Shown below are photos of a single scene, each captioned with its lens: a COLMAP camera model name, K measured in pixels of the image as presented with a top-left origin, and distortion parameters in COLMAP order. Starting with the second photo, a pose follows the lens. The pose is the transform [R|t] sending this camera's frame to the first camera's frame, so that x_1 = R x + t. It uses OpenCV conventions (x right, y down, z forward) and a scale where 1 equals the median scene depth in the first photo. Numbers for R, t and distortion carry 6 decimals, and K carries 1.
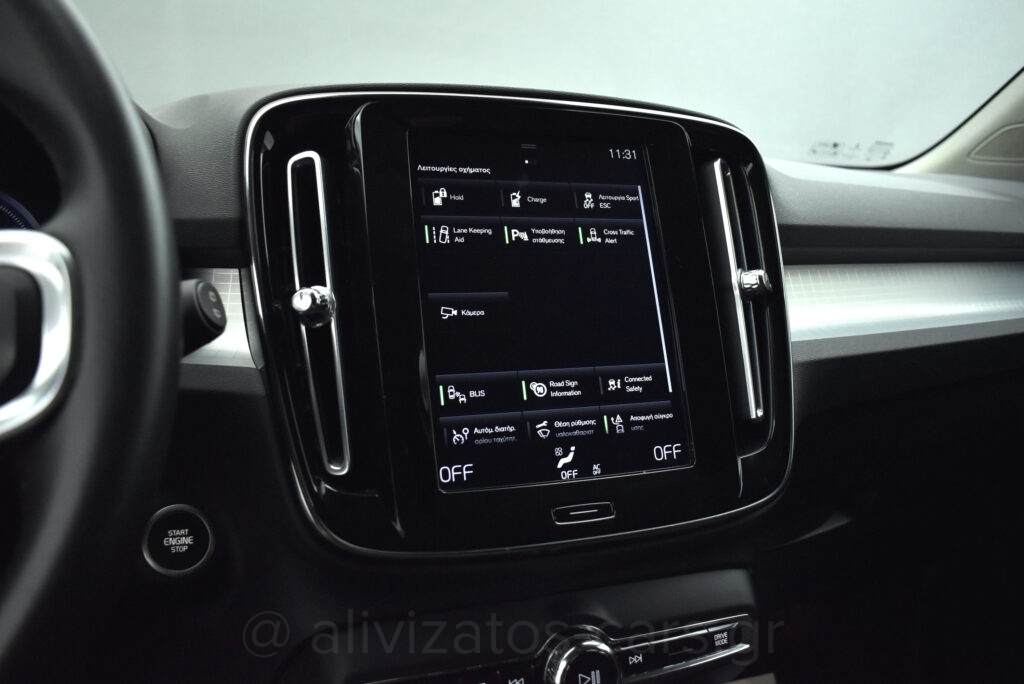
lens RADIAL K [[801.3, 0, 512.0], [0, 801.3, 342.0], [0, 0, 1]] dist [-0.081639, 0.002084]
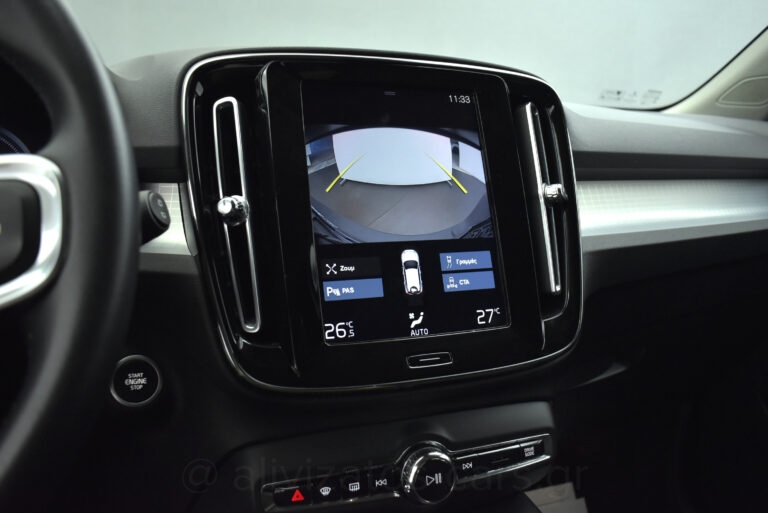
lens RADIAL K [[601.0, 0, 384.0], [0, 601.0, 256.5], [0, 0, 1]] dist [-0.081639, 0.002084]
pose [[0.999968, -0.001408, 0.007890, 0.002647], [0.001200, 0.999651, 0.026371, 0.007257], [-0.007925, -0.026361, 0.999621, -0.031458]]
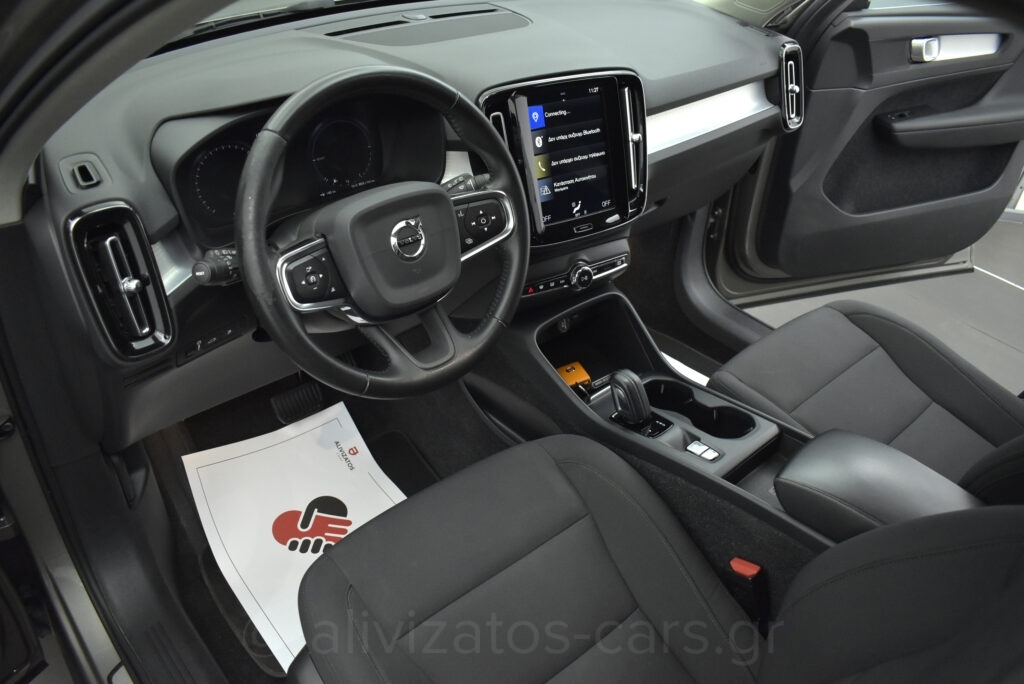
lens RADIAL K [[770.1, 0, 512.2], [0, 770.1, 343.6], [0, 0, 1]] dist [-0.000415, 0.000139]
pose [[0.969462, -0.105890, 0.221201, -0.858783], [-0.004479, 0.894183, 0.447679, -0.696843], [-0.245199, -0.434999, 0.866402, -1.664374]]
